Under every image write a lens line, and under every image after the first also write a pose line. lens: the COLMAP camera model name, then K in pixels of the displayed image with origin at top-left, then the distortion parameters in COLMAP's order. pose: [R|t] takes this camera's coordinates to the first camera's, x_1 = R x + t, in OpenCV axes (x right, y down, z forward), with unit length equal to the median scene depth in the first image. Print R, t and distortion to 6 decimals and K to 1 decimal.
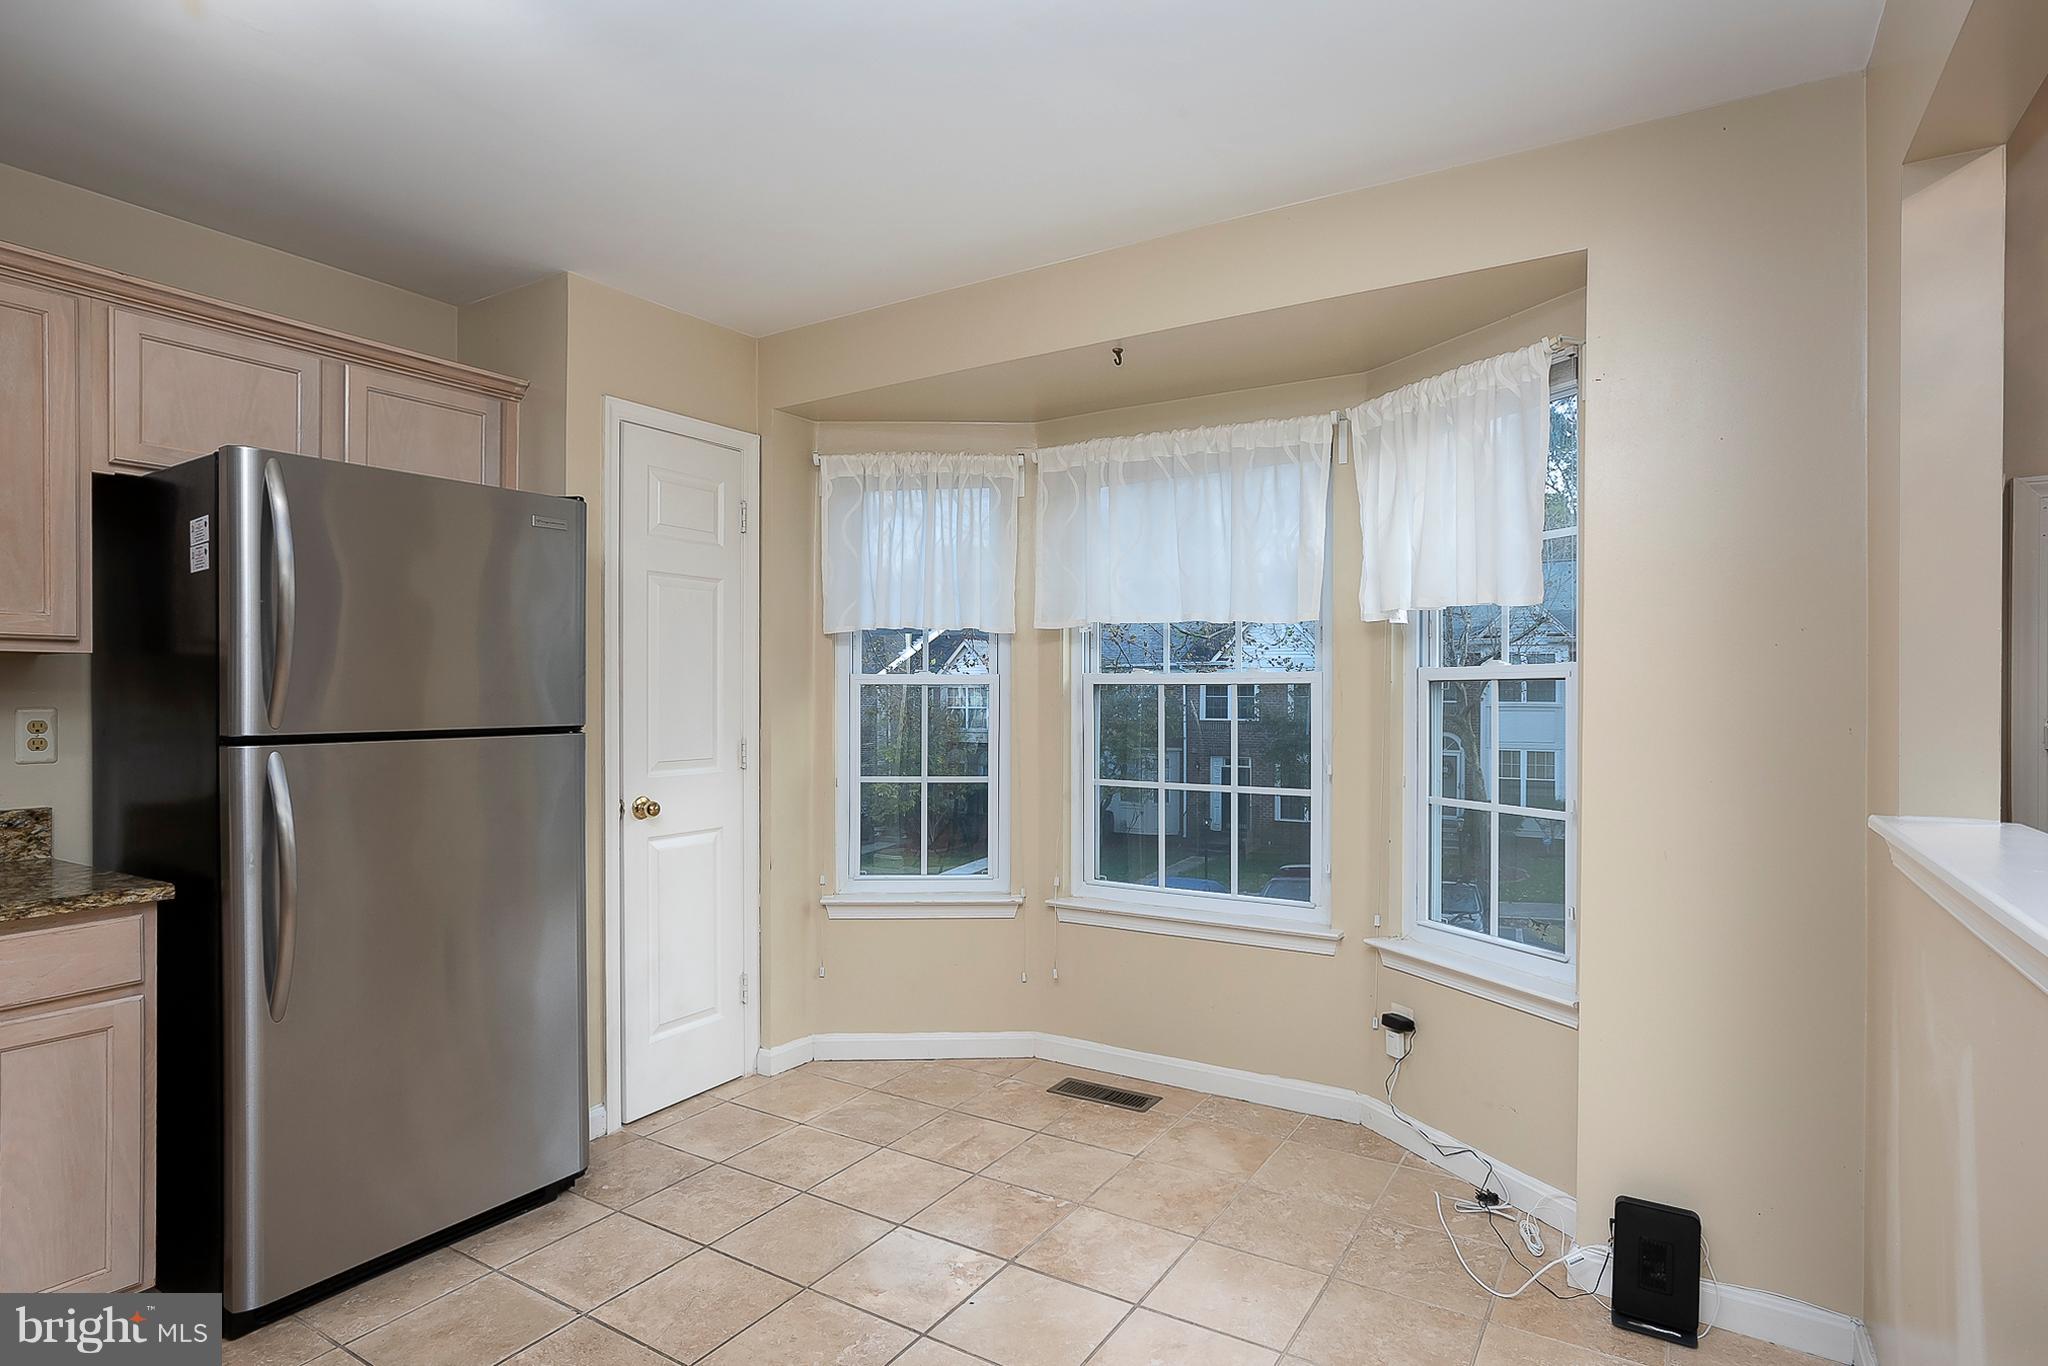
lens RADIAL K [[1095.5, 0, 1023.9], [0, 1095.5, 668.0], [0, 0, 1]] dist [-0.021327, 0.000767]
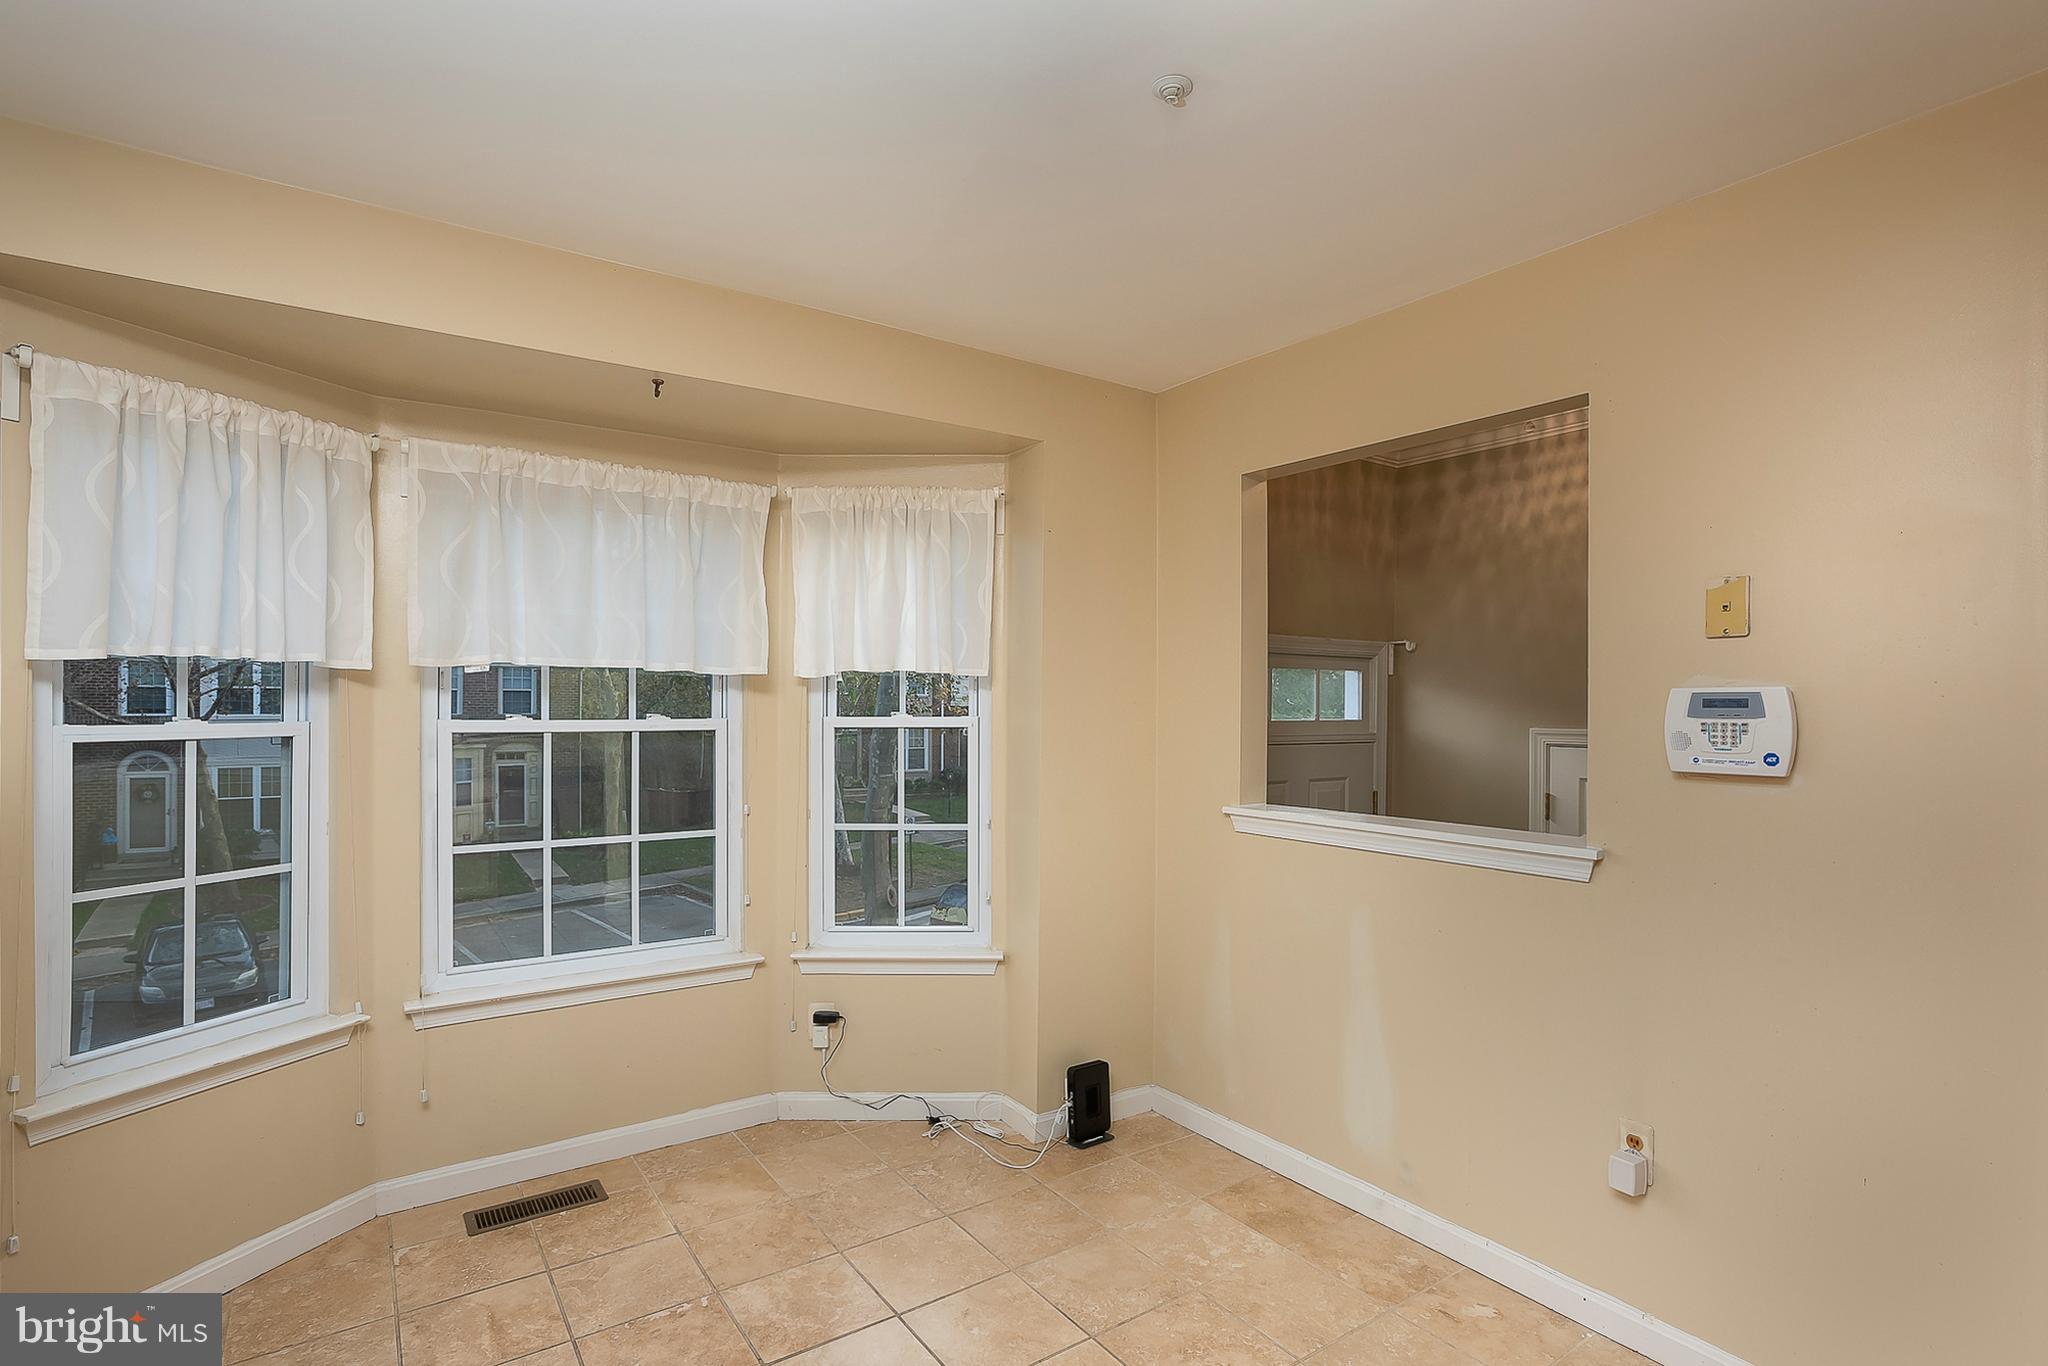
lens RADIAL K [[966.5, 0, 1028.1], [0, 966.5, 691.7], [0, 0, 1]] dist [-0.068827, 0.028418]
pose [[0.386001, 0.026516, 0.922117, -0.539484], [-0.002300, 0.999611, -0.027781, 0.000931], [-0.922496, 0.008602, 0.385912, 0.396669]]
